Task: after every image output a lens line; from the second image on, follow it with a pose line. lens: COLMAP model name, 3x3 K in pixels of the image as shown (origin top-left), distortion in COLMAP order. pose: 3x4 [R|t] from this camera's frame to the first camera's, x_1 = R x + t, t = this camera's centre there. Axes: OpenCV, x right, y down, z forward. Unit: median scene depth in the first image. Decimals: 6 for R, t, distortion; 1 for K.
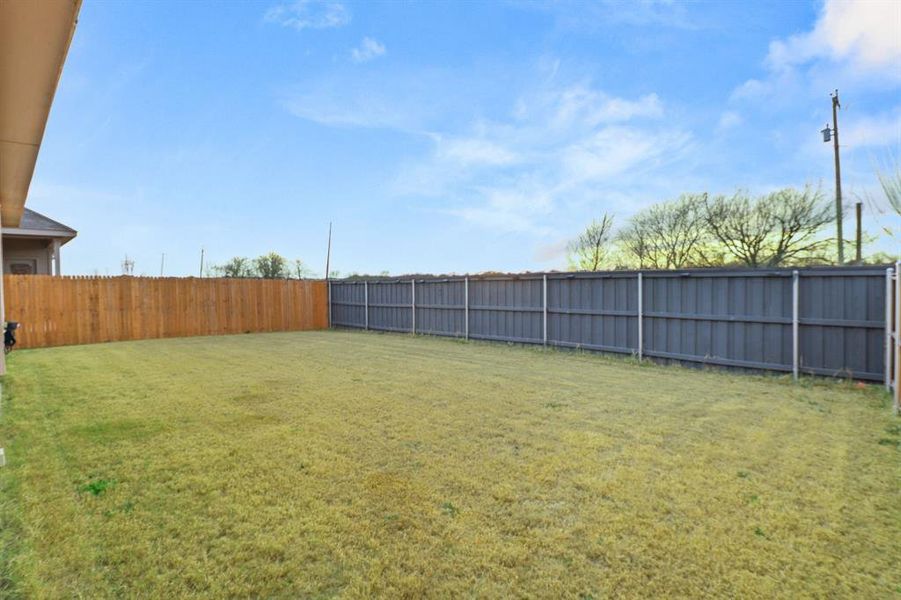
lens RADIAL K [[428.2, 0, 452.5], [0, 428.2, 294.6], [0, 0, 1]] dist [-0.003172, -0.000414]
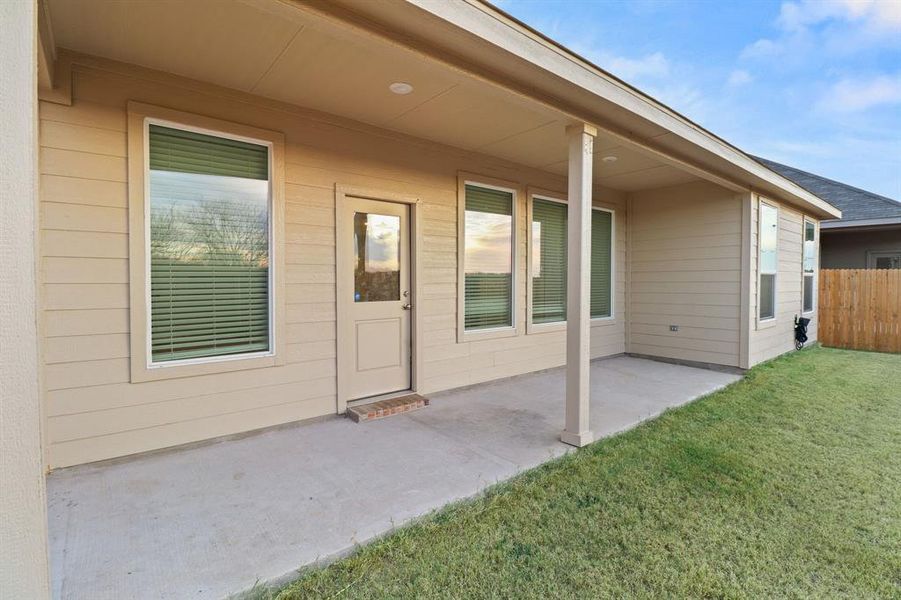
lens RADIAL K [[428.2, 0, 453.4], [0, 428.2, 293.7], [0, 0, 1]] dist [-0.003172, -0.000414]
pose [[-0.100592, 0.044069, -0.993951, 0.010419], [-0.034559, 0.998261, 0.047758, -0.007445], [0.994327, 0.039154, -0.098894, 0.226072]]
